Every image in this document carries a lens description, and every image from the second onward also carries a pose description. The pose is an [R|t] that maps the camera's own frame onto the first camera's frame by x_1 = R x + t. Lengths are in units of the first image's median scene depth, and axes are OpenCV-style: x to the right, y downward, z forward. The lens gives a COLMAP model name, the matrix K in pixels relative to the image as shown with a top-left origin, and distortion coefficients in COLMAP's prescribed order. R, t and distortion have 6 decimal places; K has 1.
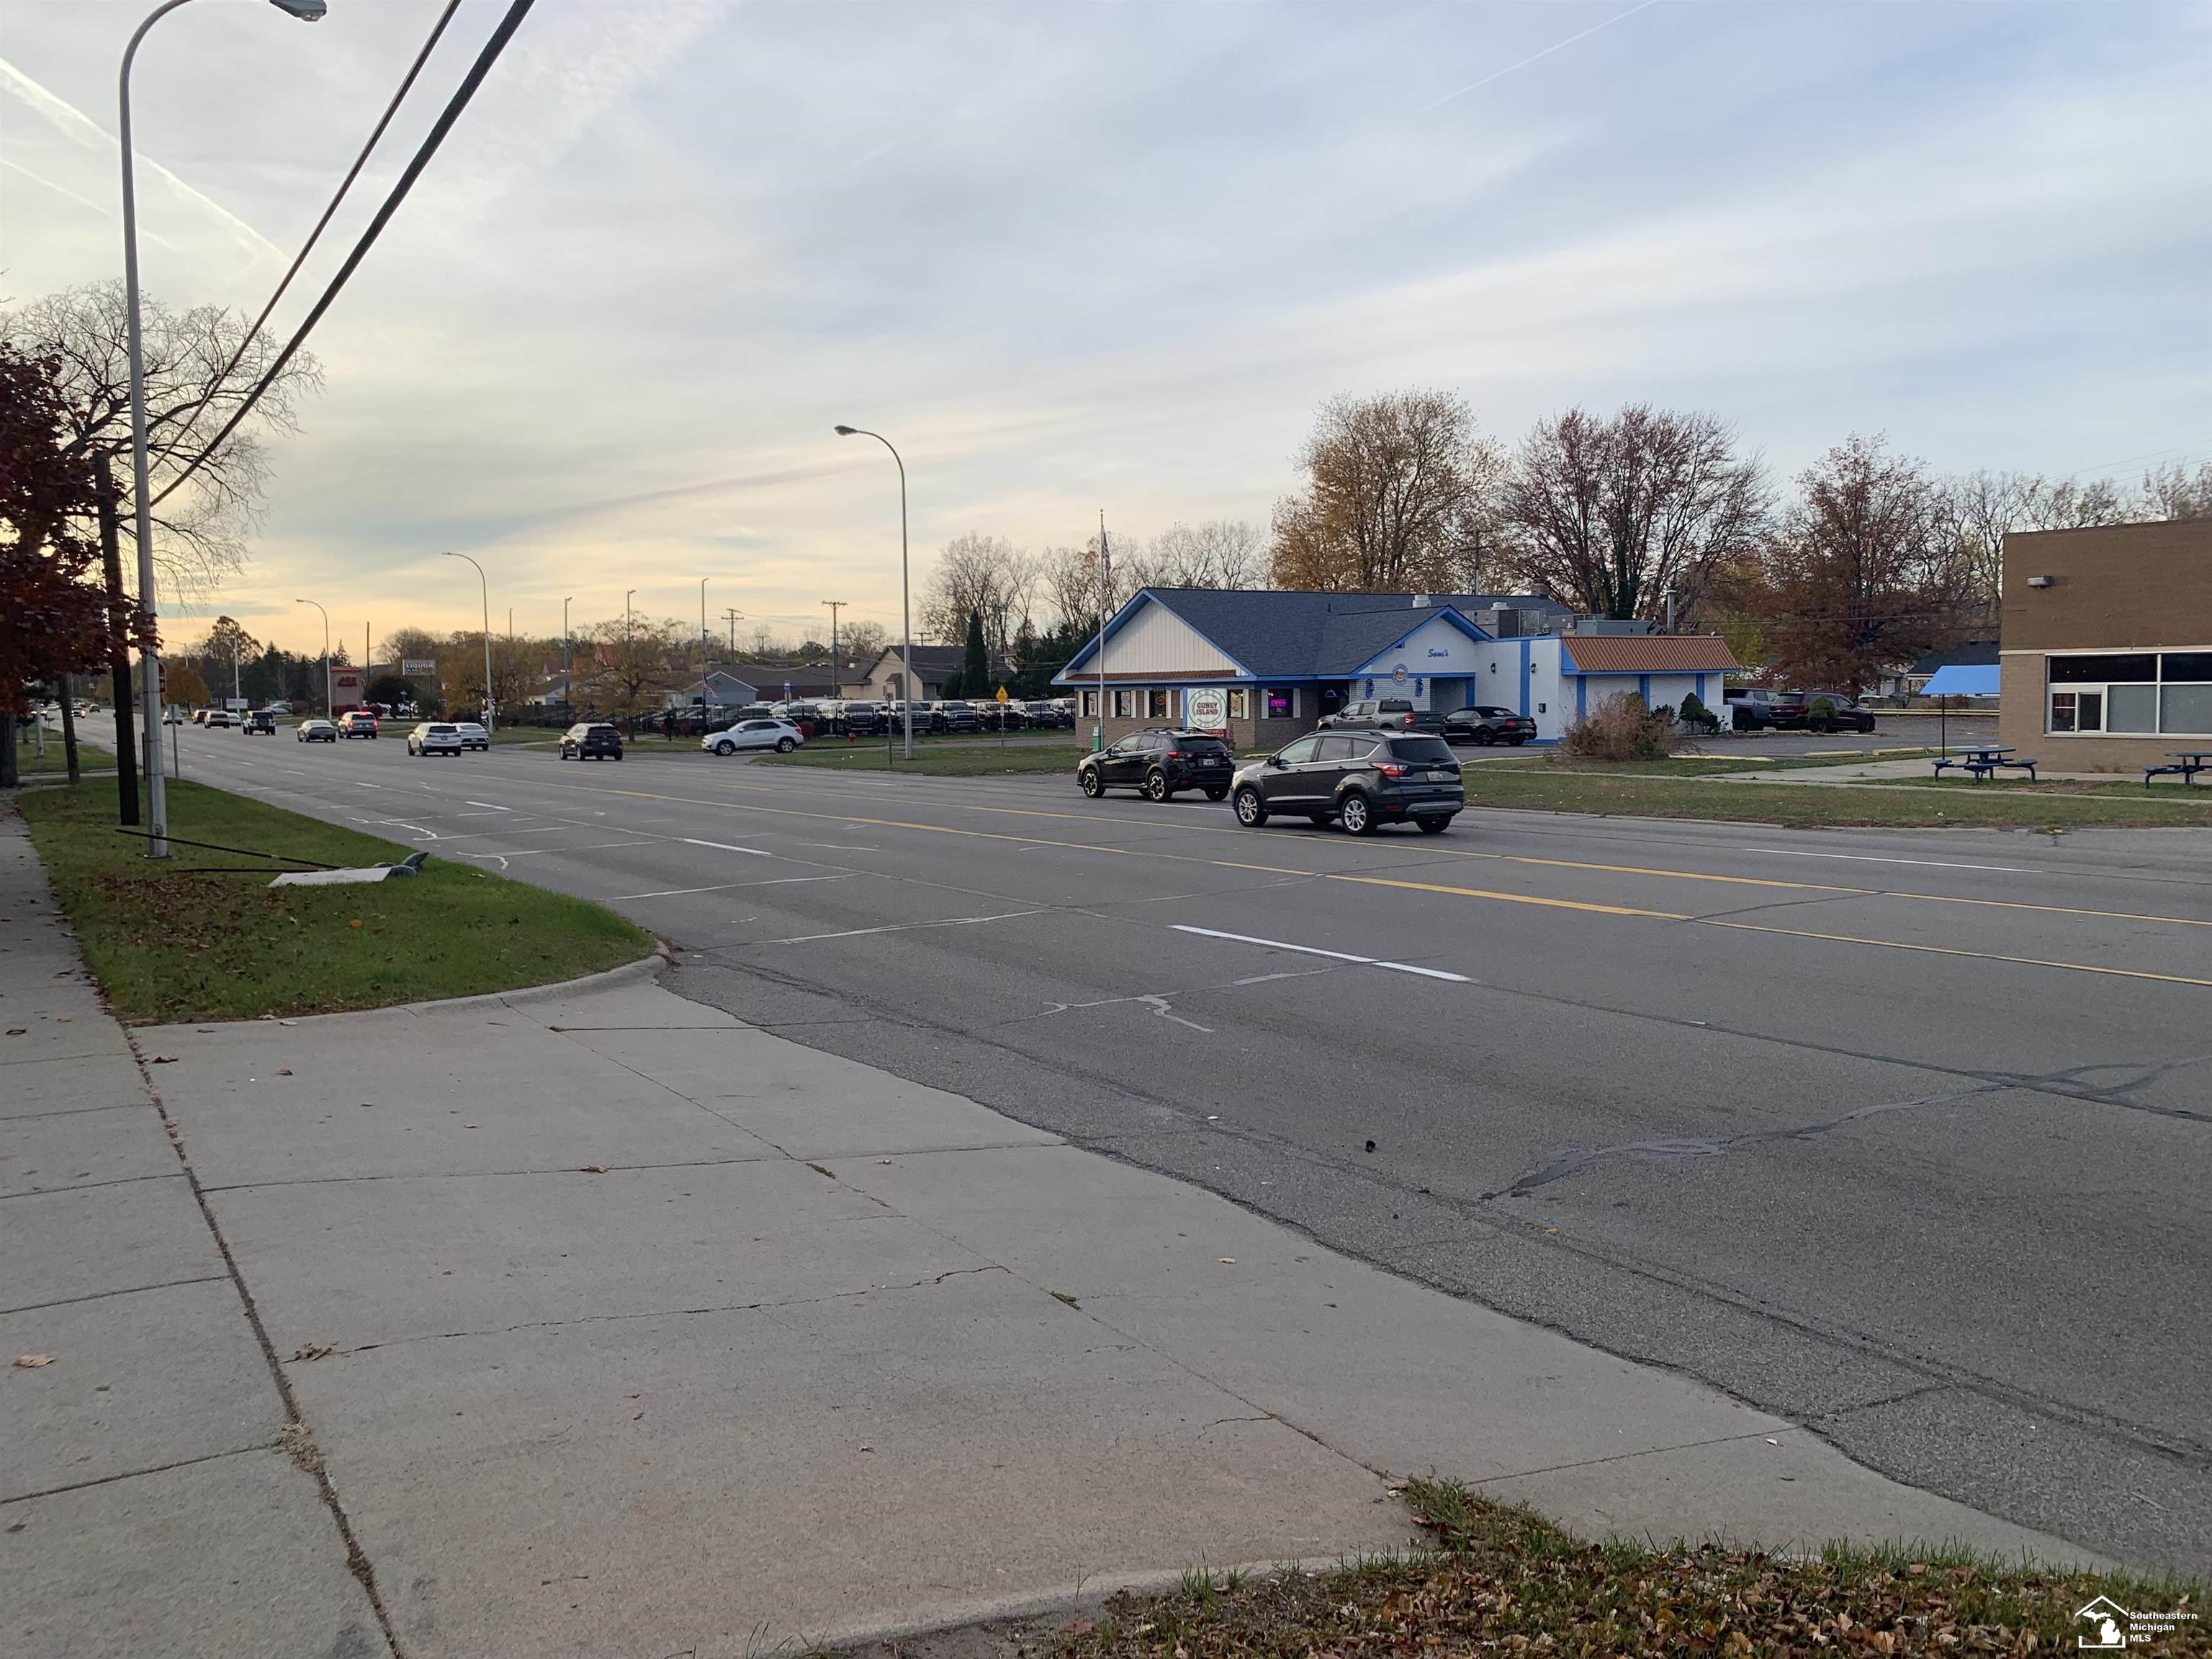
lens RADIAL K [[1688.5, 0, 1120.4], [0, 1688.5, 770.3], [0, 0, 1]] dist [0.048280, -0.041707]
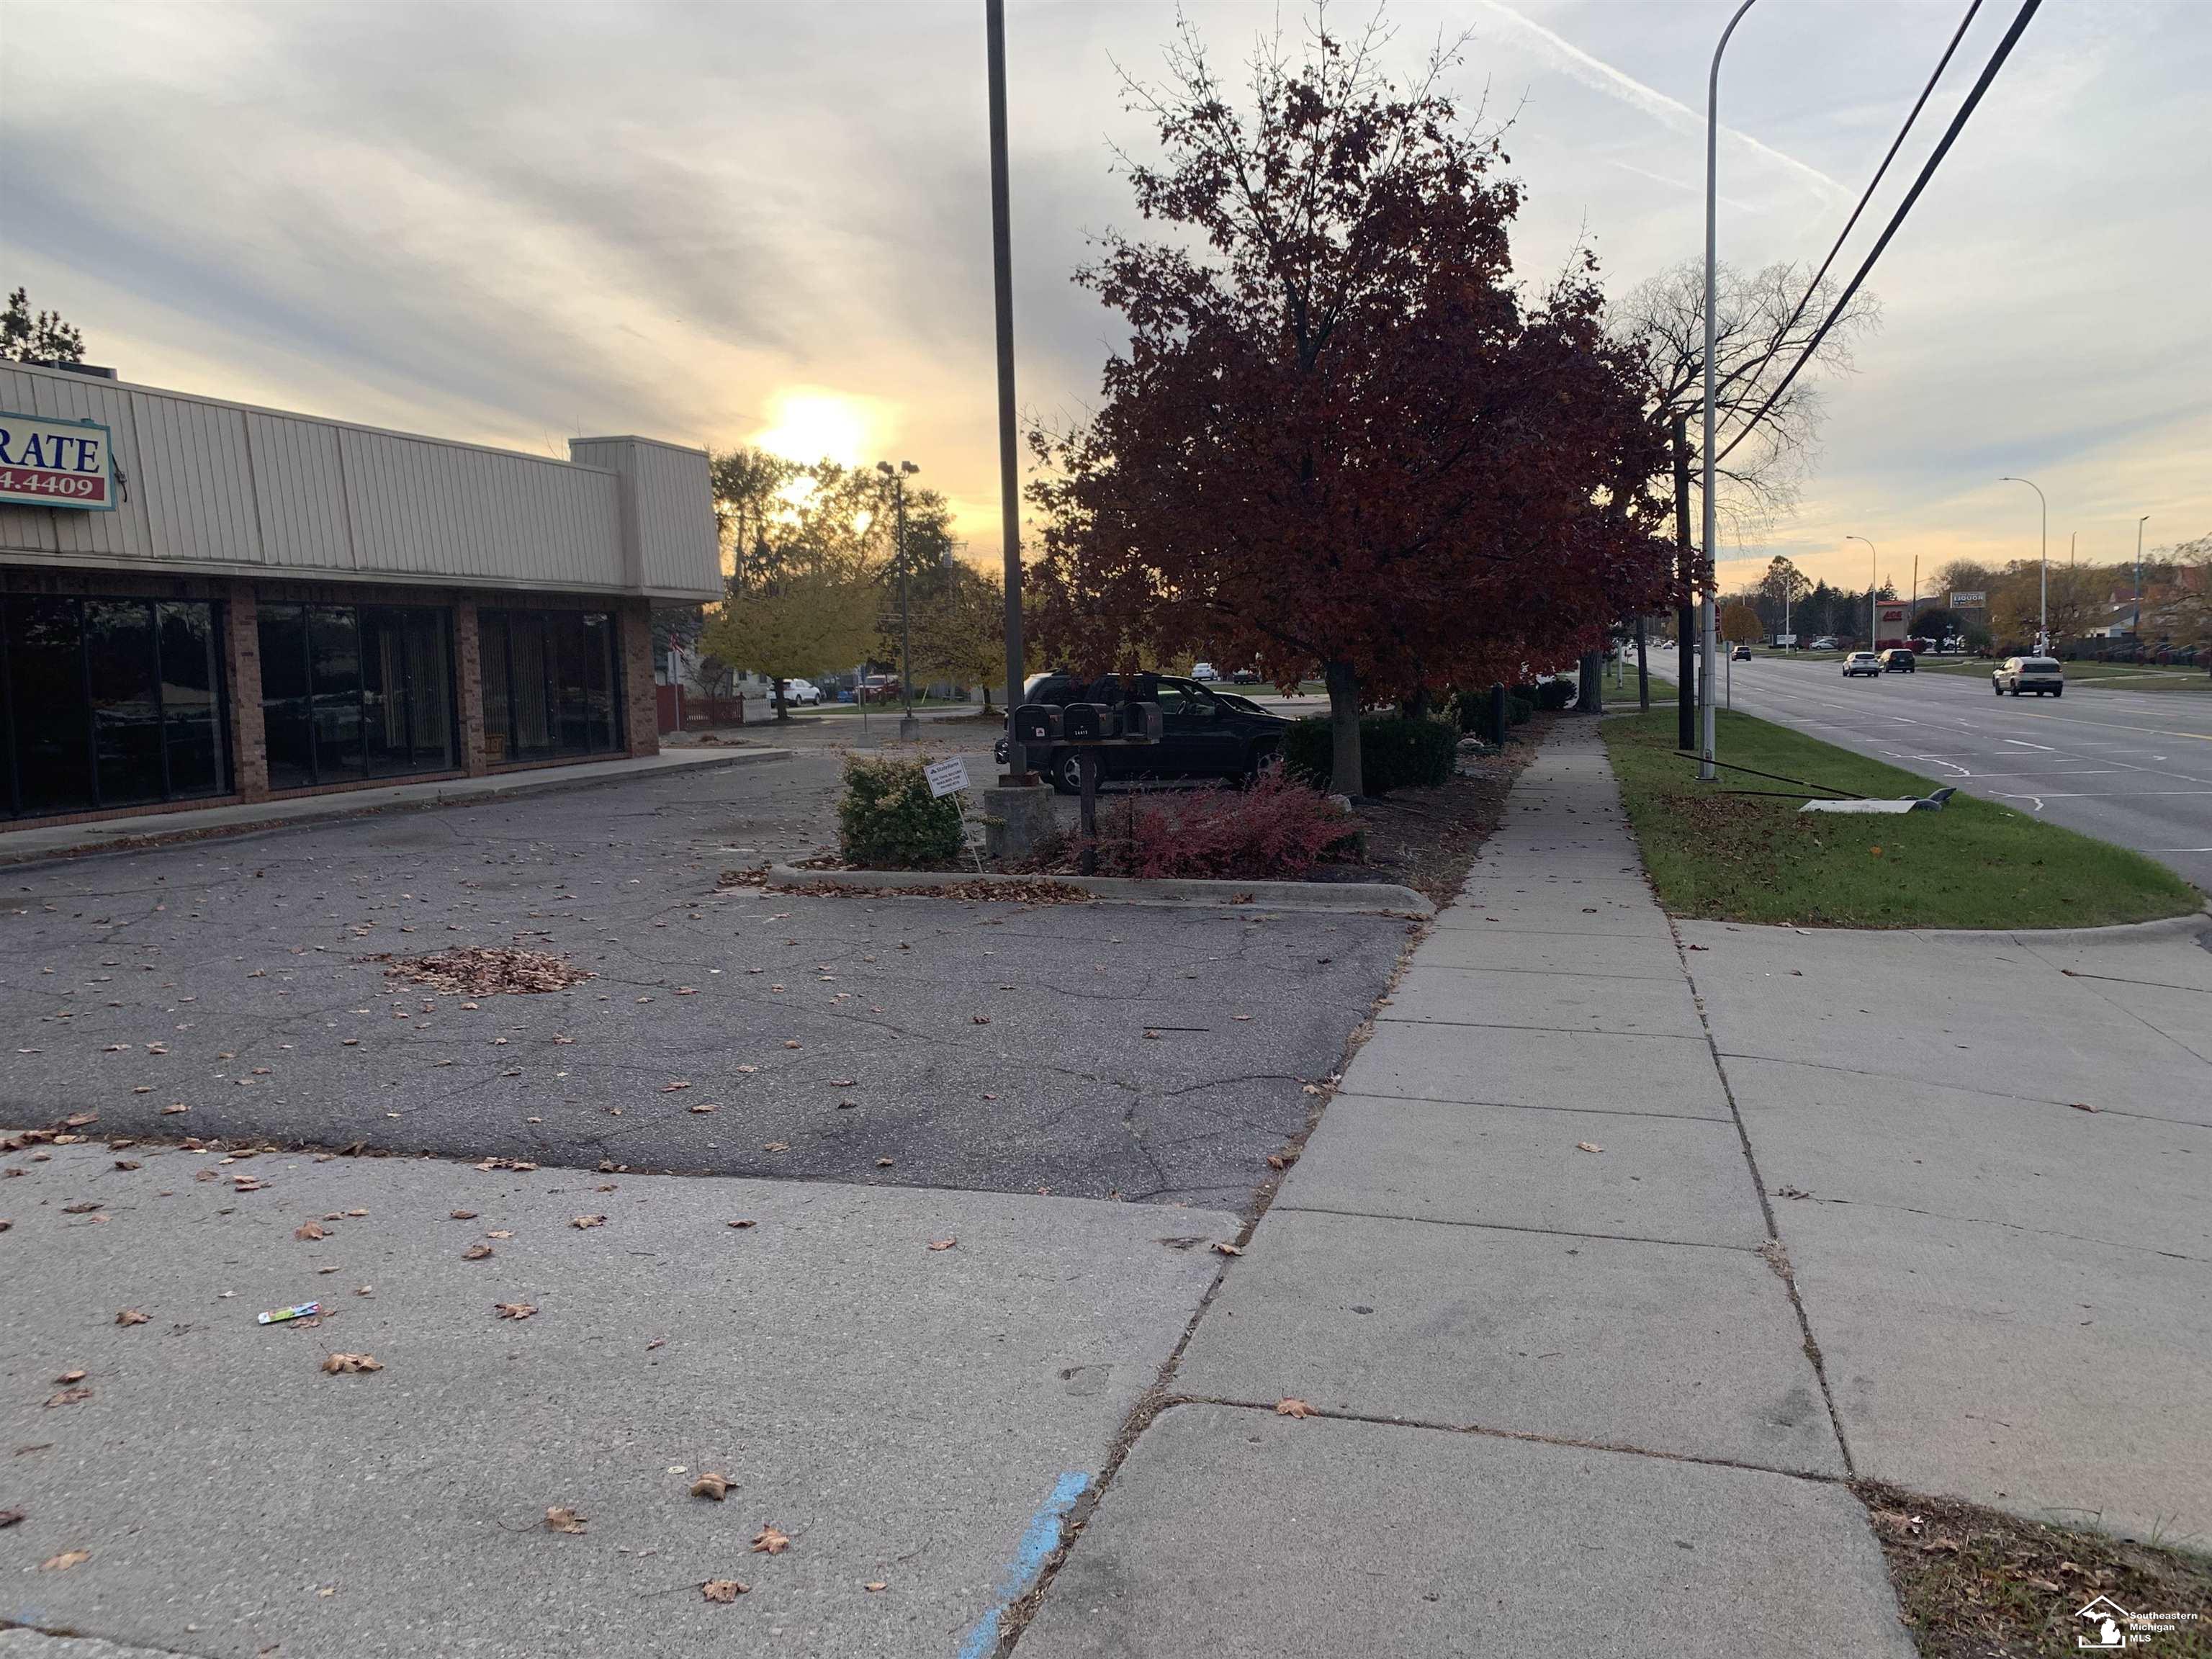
lens RADIAL K [[1688.5, 0, 1111.4], [0, 1688.5, 794.0], [0, 0, 1]] dist [0.048280, -0.041707]
pose [[0.656345, 0.059822, -0.752085, 0.018495], [-0.020506, 0.997898, 0.061478, 0.000419], [0.754182, -0.024929, 0.656192, -0.026101]]
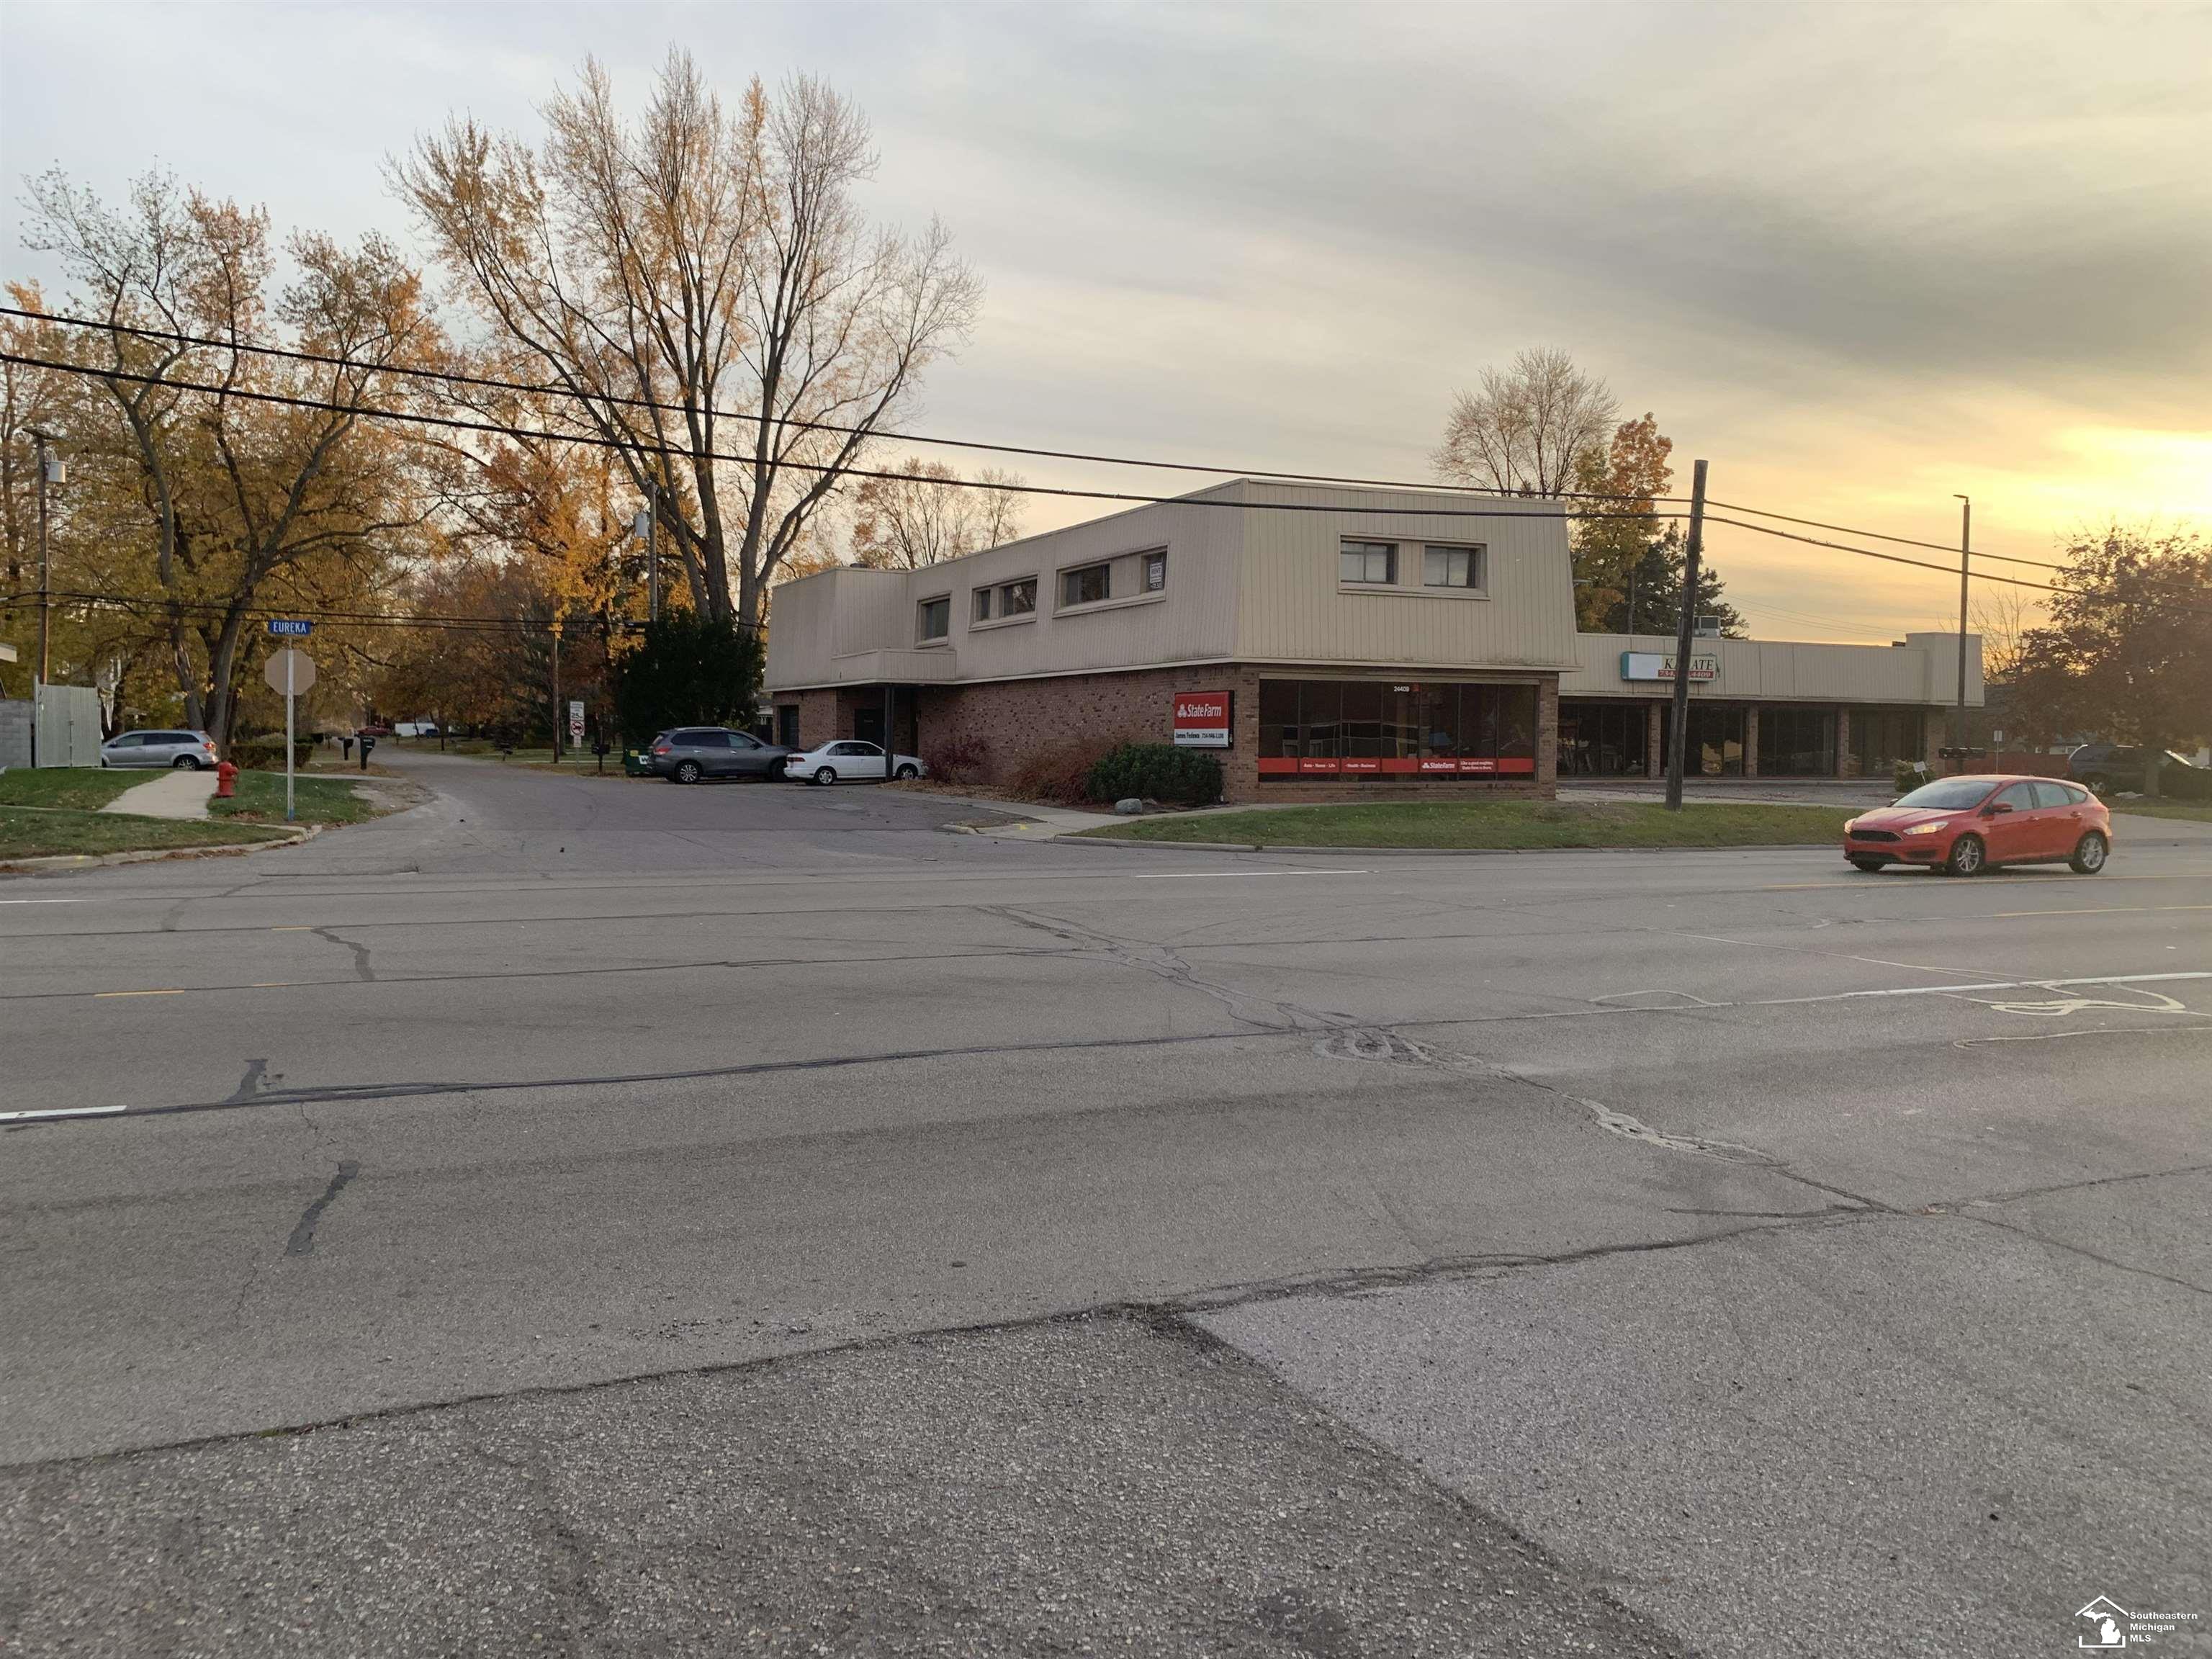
lens RADIAL K [[1688.5, 0, 1087.1], [0, 1688.5, 815.3], [0, 0, 1]] dist [0.048280, -0.041707]
pose [[-0.148300, 0.058862, -0.987189, 1.576092], [-0.057219, 0.996044, 0.067985, 0.006286], [0.987286, 0.066568, -0.144345, -0.360140]]
